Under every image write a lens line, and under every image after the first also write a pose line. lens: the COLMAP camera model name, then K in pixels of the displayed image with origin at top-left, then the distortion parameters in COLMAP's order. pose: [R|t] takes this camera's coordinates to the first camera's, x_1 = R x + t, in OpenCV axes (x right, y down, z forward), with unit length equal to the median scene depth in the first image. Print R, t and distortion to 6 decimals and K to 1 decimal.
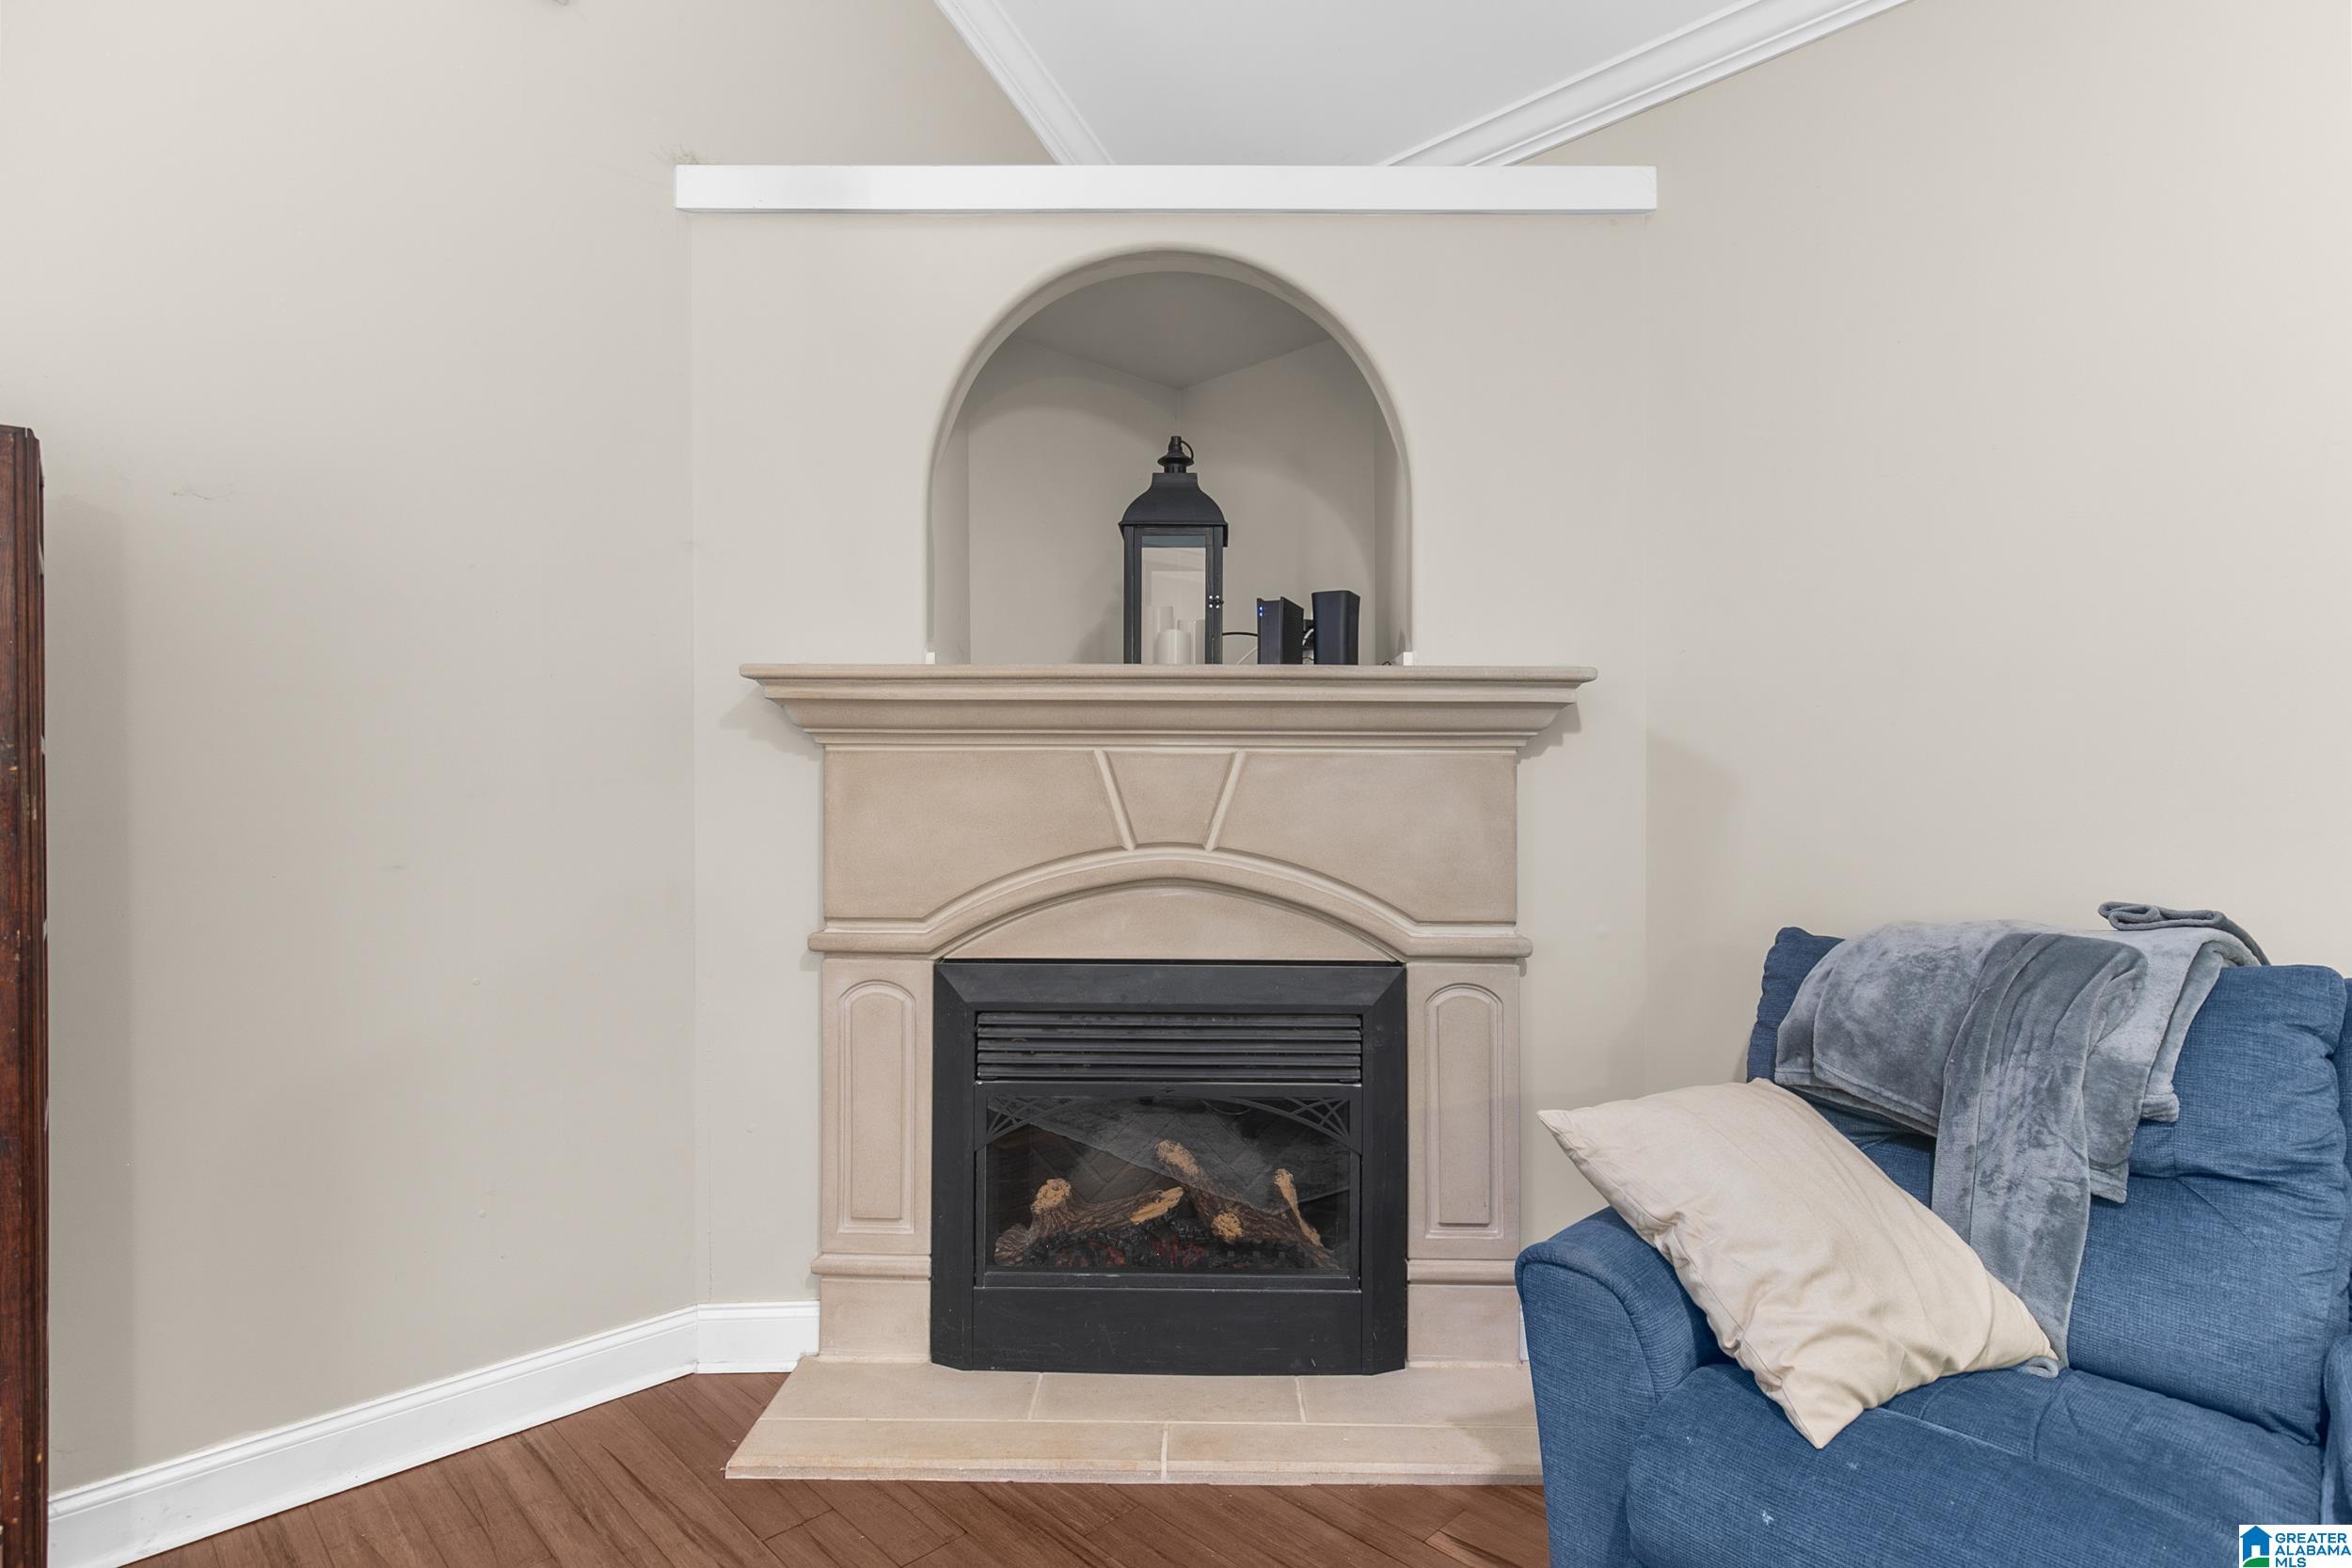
lens RADIAL K [[1209.6, 0, 1182.2], [0, 1209.6, 796.6], [0, 0, 1]] dist [-0.000156, -0.001143]
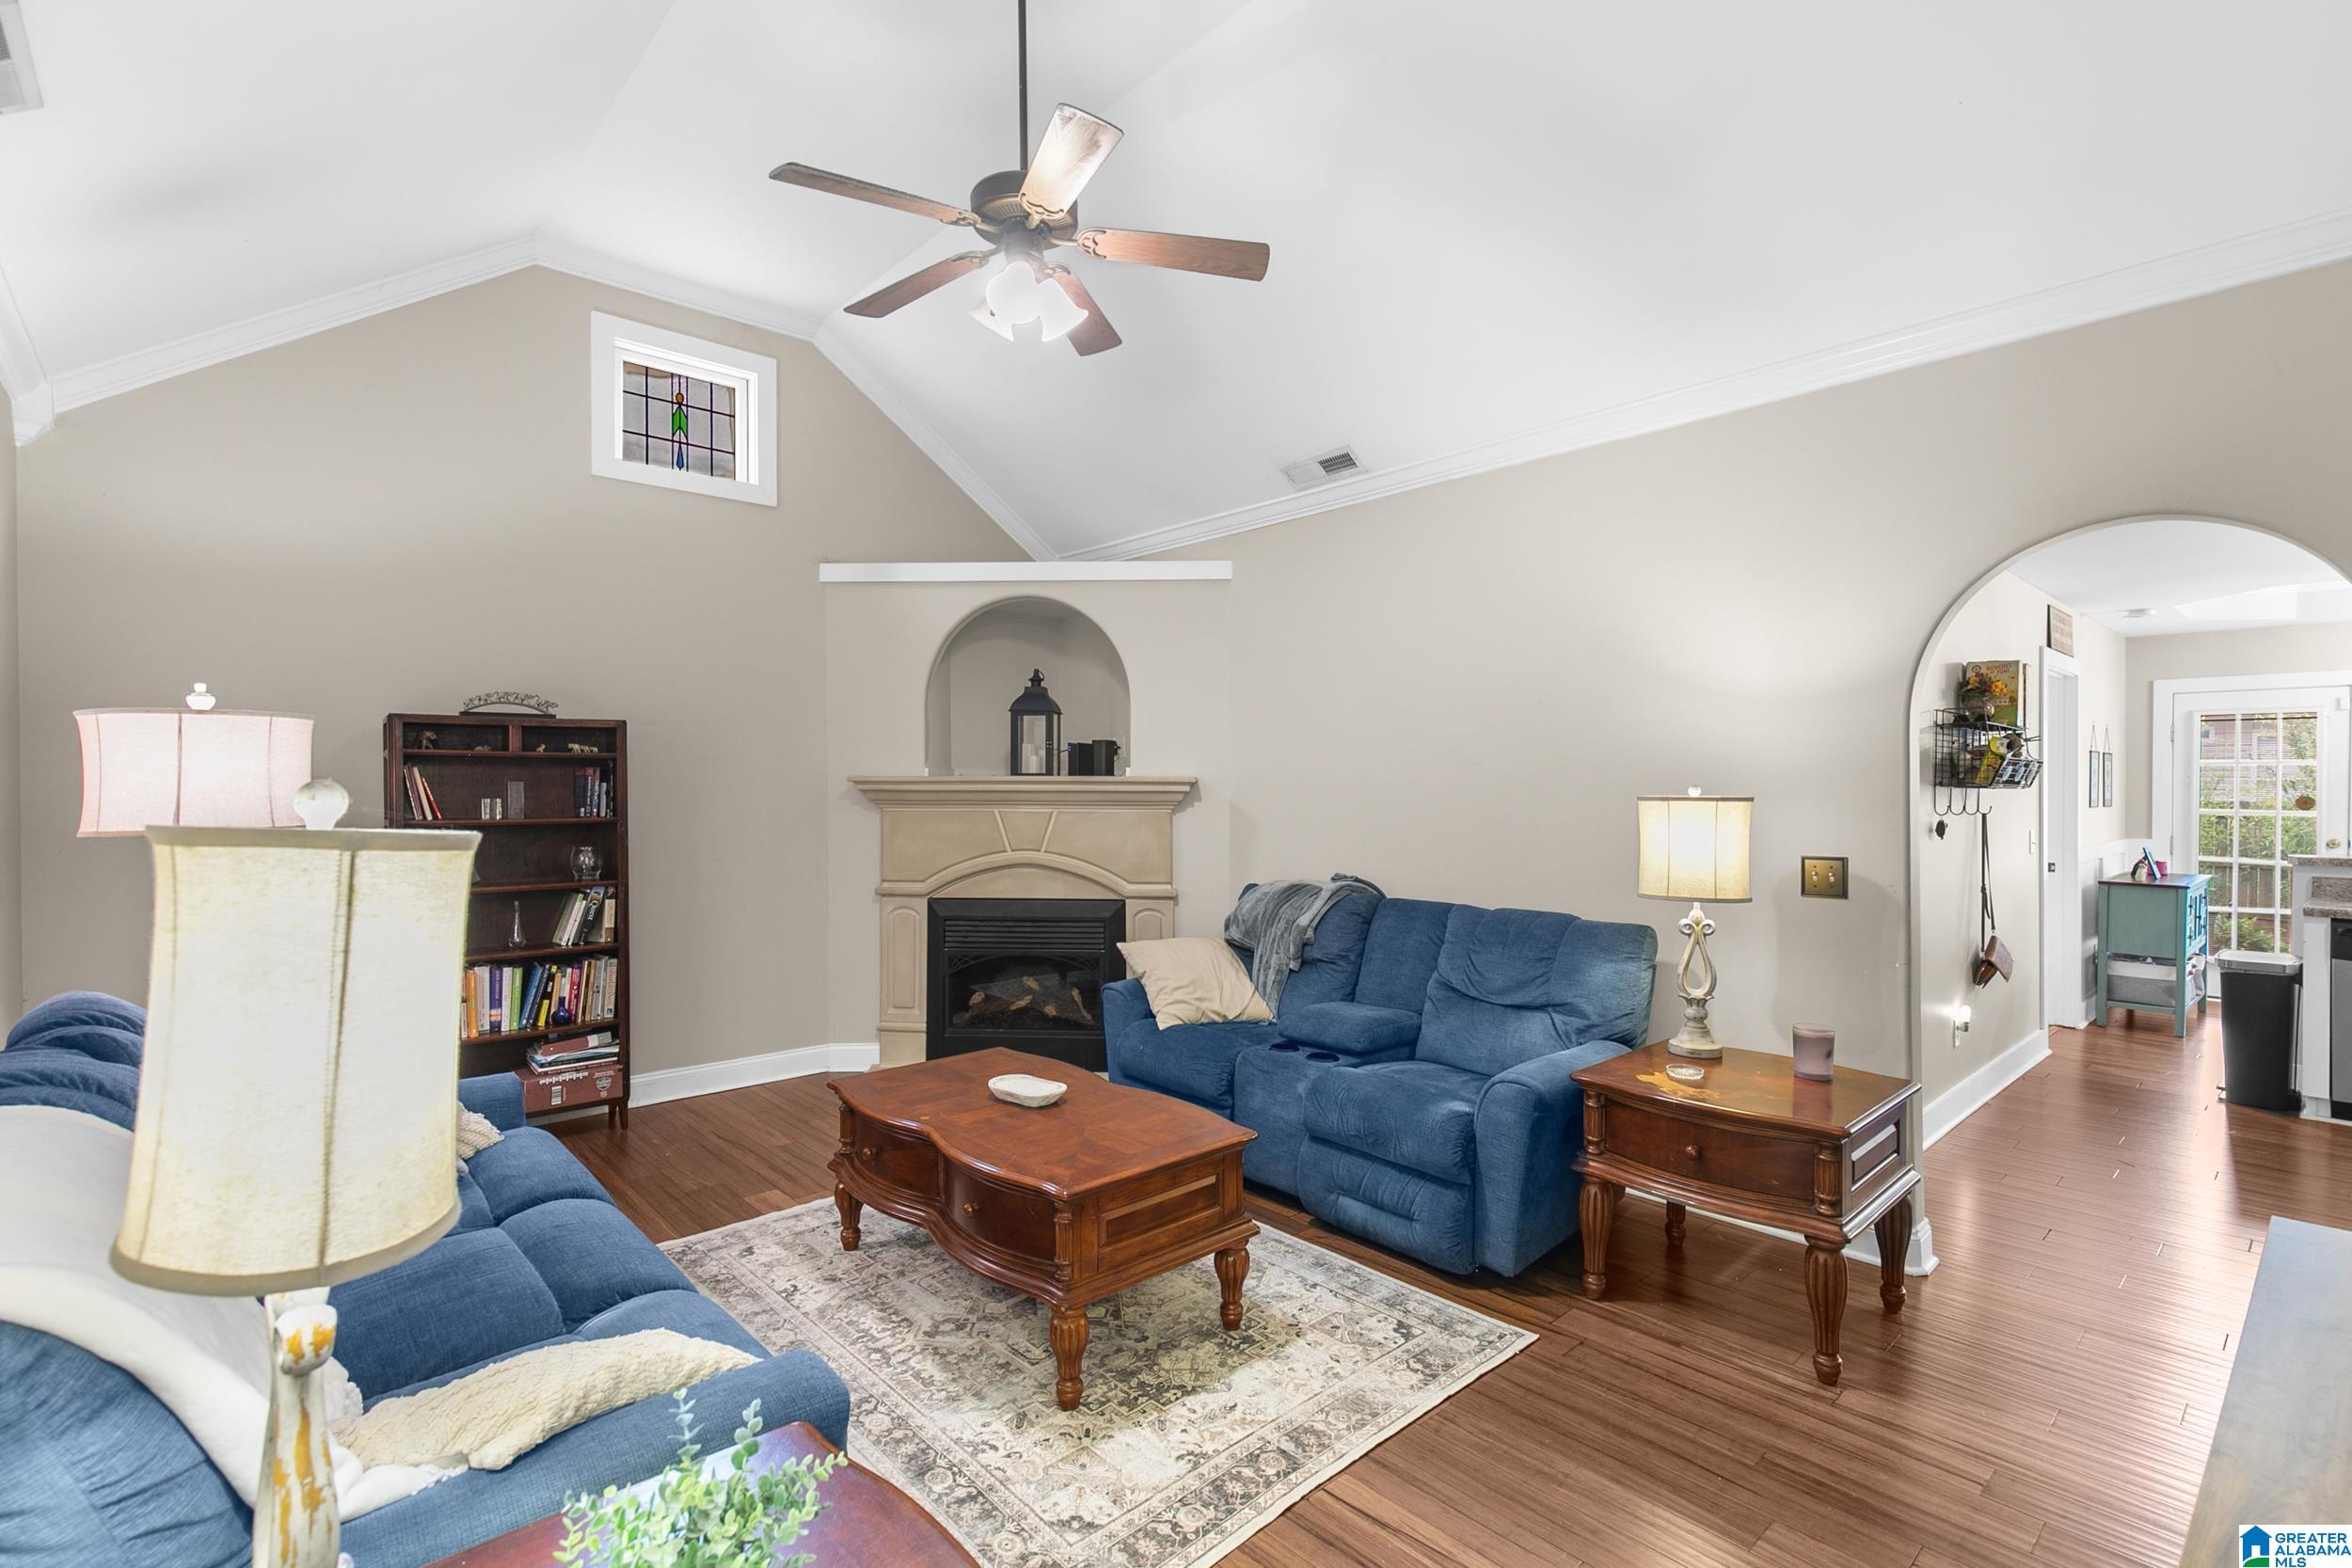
lens RADIAL K [[1074.1, 0, 1180.2], [0, 1074.1, 794.8], [0, 0, 1]] dist [0.010605, 0.000629]
pose [[0.999000, -0.001041, -0.044696, 0.388741], [0.001055, 0.999999, 0.000279, -0.068939], [0.044696, -0.000326, 0.999001, -1.098281]]
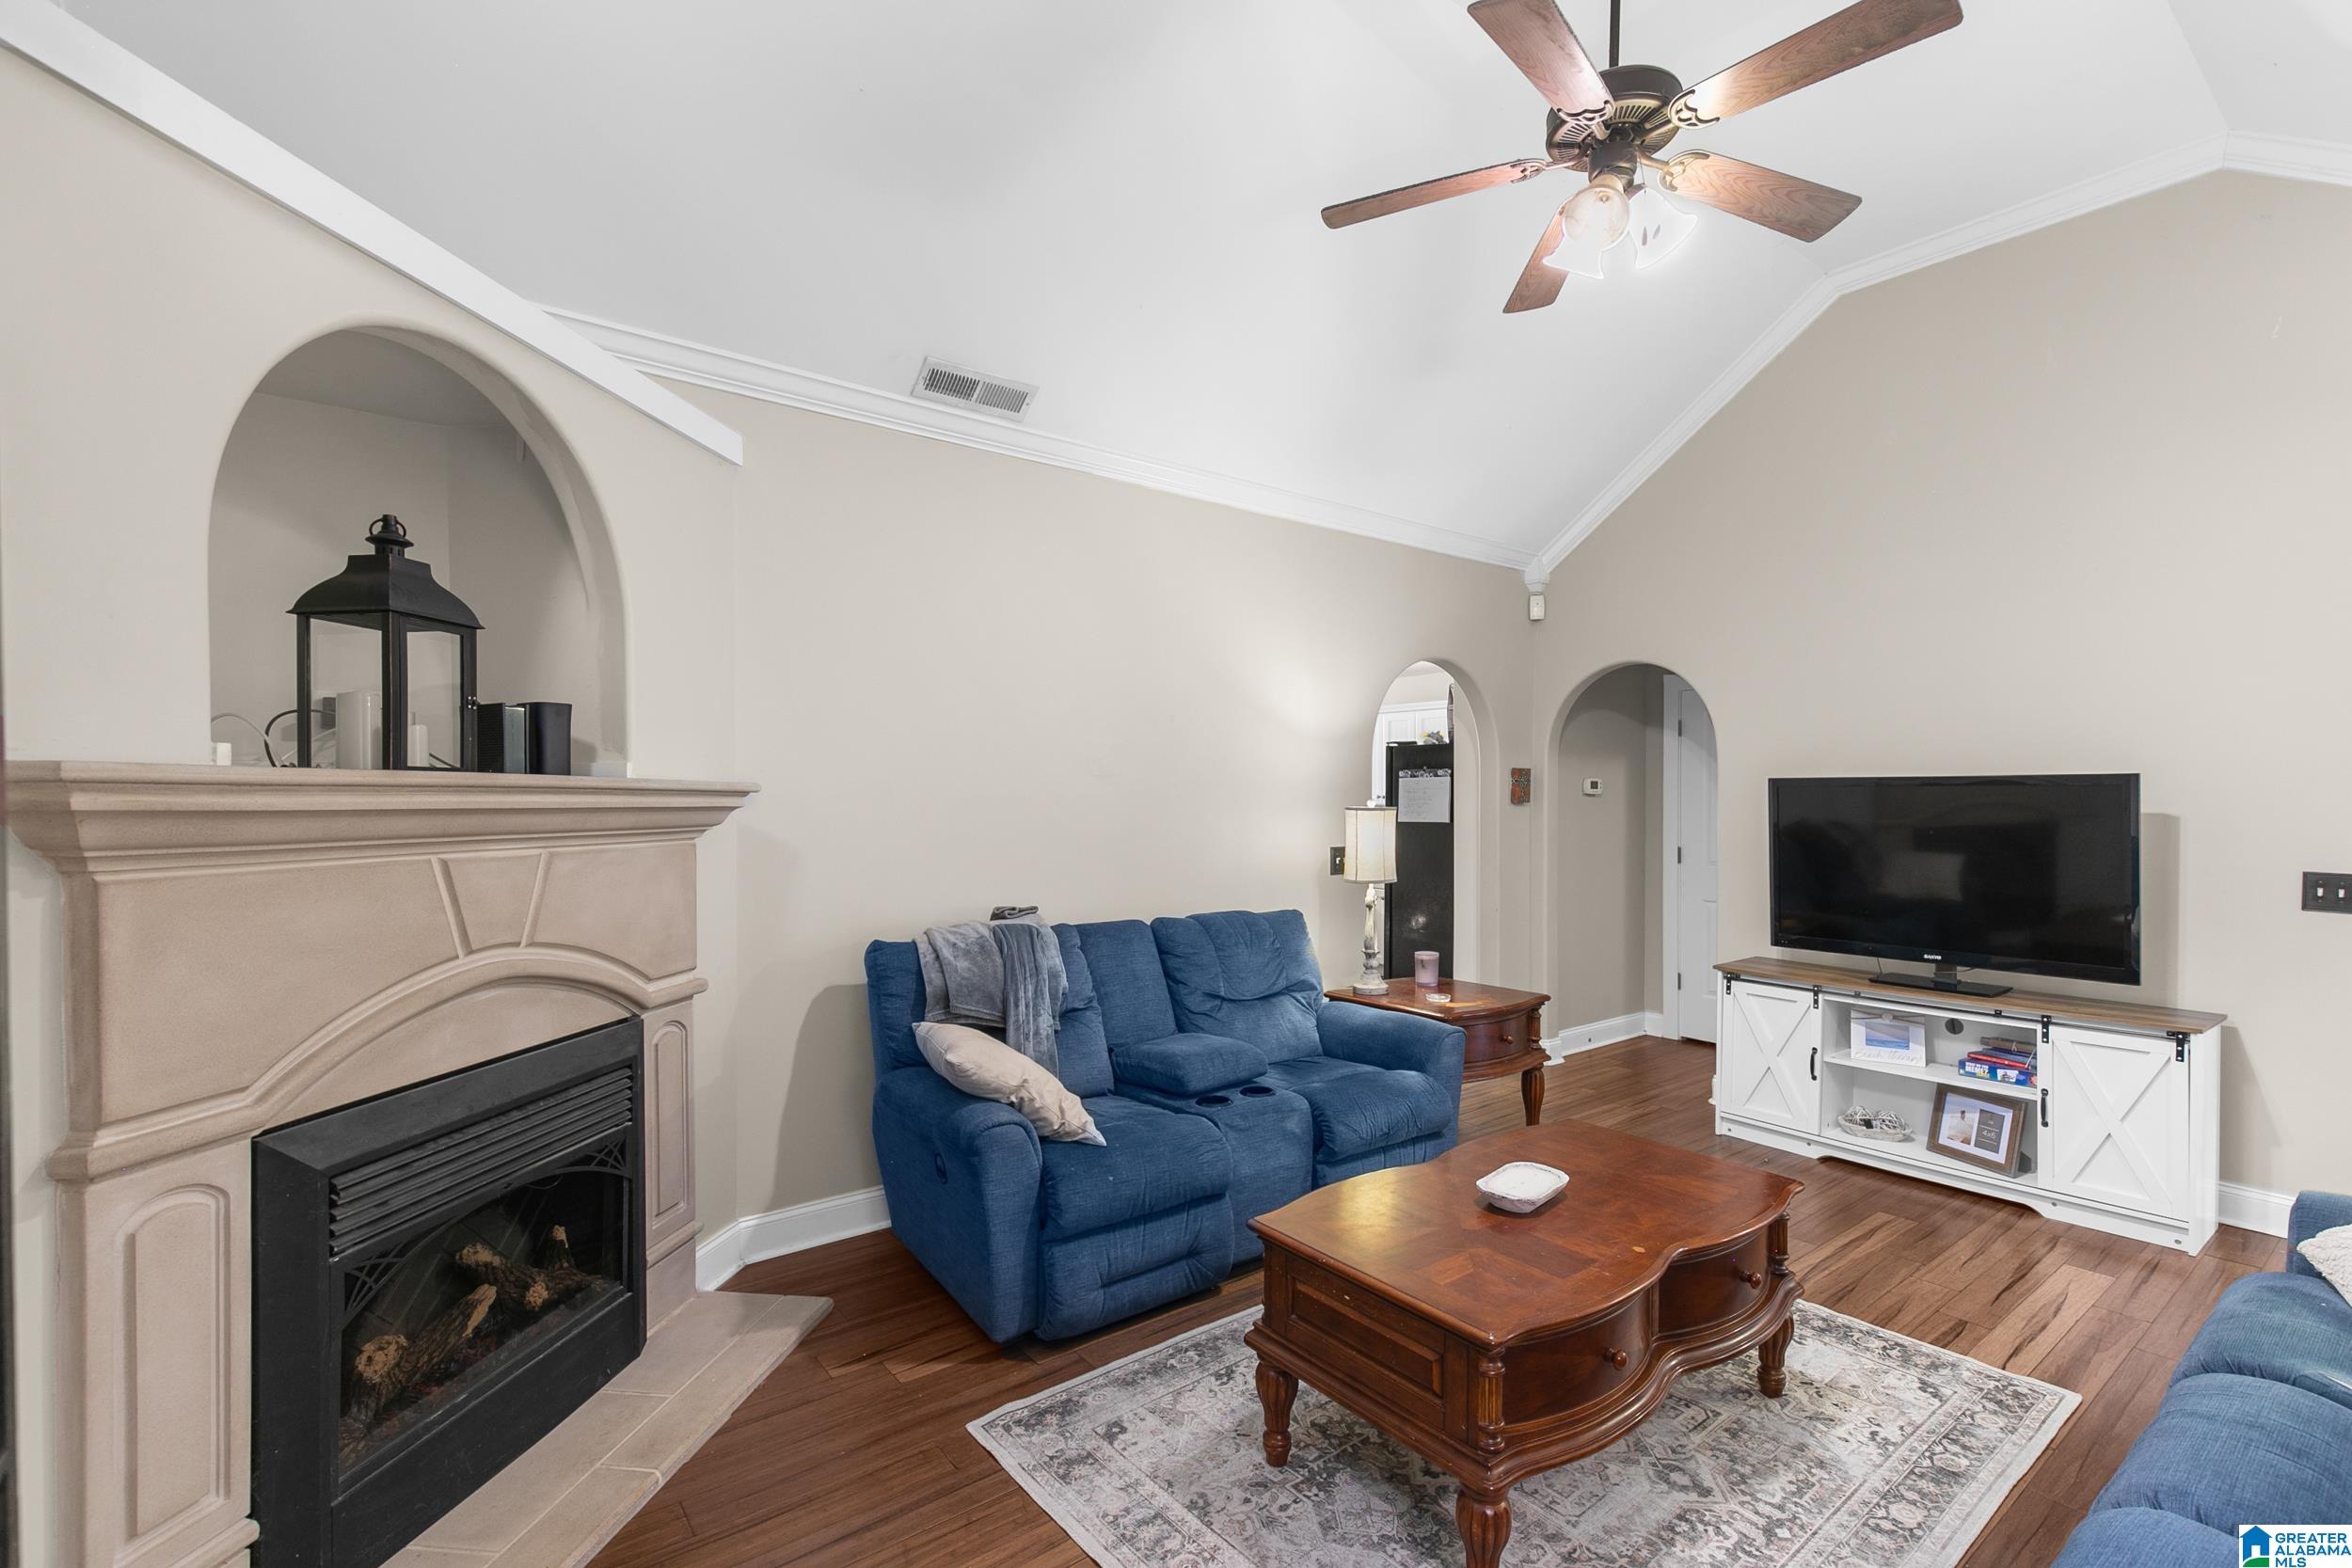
lens RADIAL K [[1074.1, 0, 1180.2], [0, 1074.1, 794.8], [0, 0, 1]] dist [0.010605, 0.000629]
pose [[0.111043, -0.000215, 0.993816, -0.849566], [0.001429, 0.999999, 0.000057, -0.087452], [-0.993815, 0.001414, 0.111044, 0.325452]]
